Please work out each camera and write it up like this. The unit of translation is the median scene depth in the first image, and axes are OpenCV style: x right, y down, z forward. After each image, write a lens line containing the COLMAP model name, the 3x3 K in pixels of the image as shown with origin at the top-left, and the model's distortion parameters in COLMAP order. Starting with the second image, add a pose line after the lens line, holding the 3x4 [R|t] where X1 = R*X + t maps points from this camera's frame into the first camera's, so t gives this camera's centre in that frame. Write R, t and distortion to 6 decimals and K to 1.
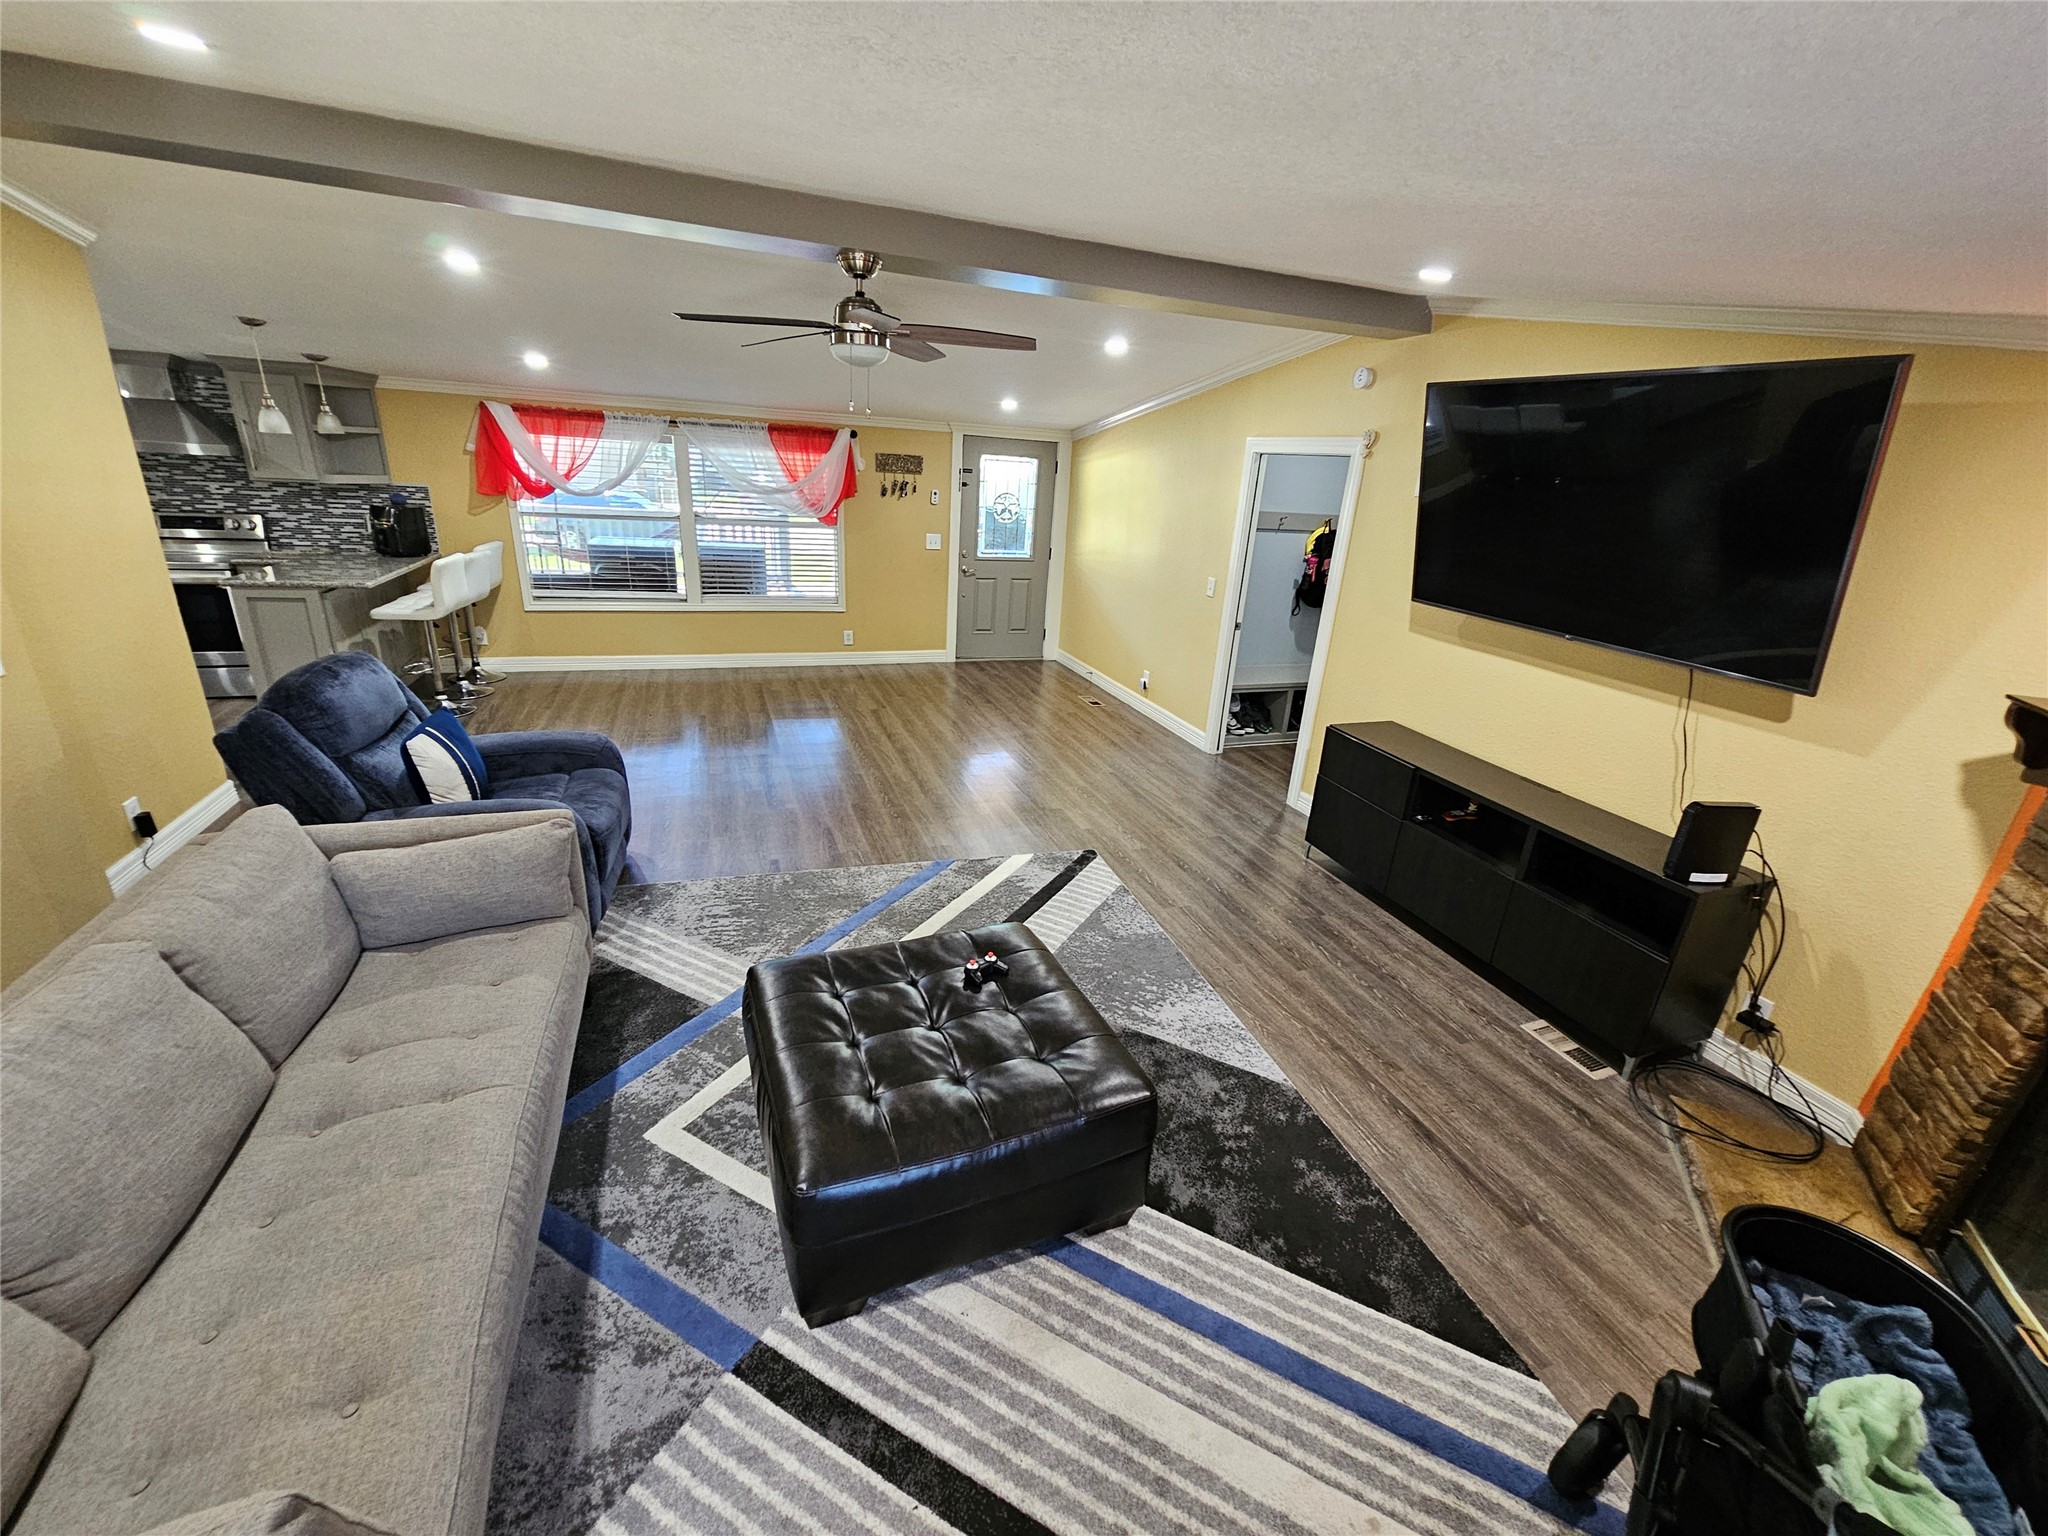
lens RADIAL K [[835.8, 0, 1029.3], [0, 835.8, 769.4], [0, 0, 1]] dist [-0.001711, -0.000360]
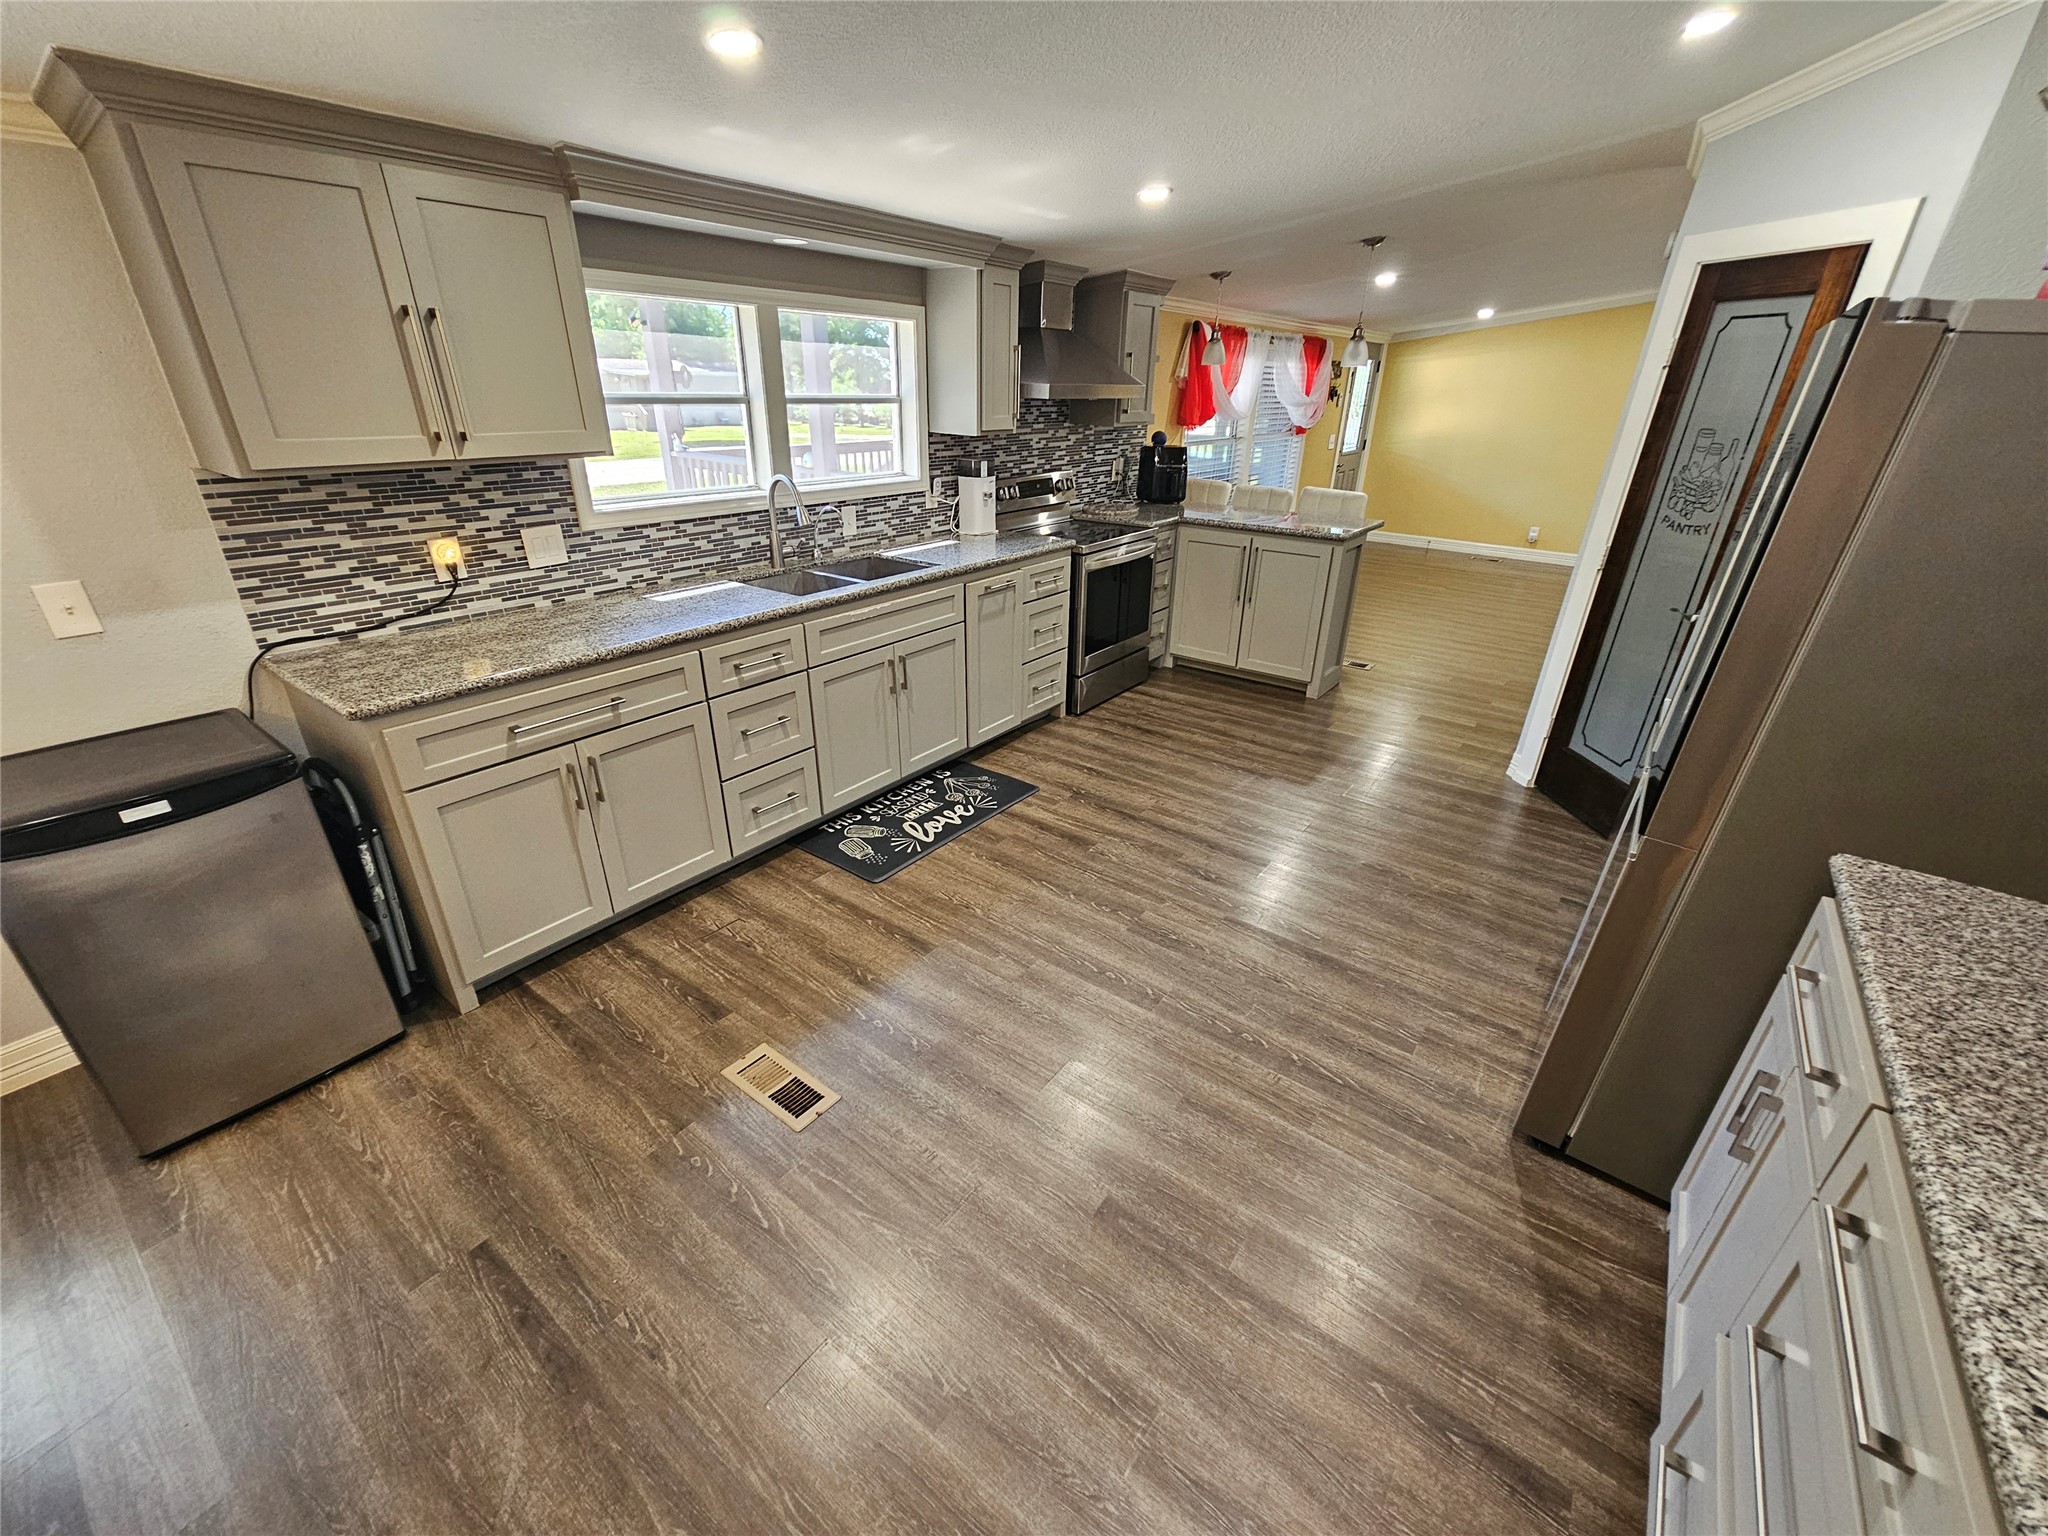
lens RADIAL K [[835.8, 0, 1030.5], [0, 835.8, 772.1], [0, 0, 1]] dist [-0.001711, -0.000360]
pose [[0.842313, -0.272774, 0.464869, -1.551709], [0.218631, 0.961255, 0.167896, -0.177845], [-0.492655, -0.039786, 0.869315, 0.302427]]
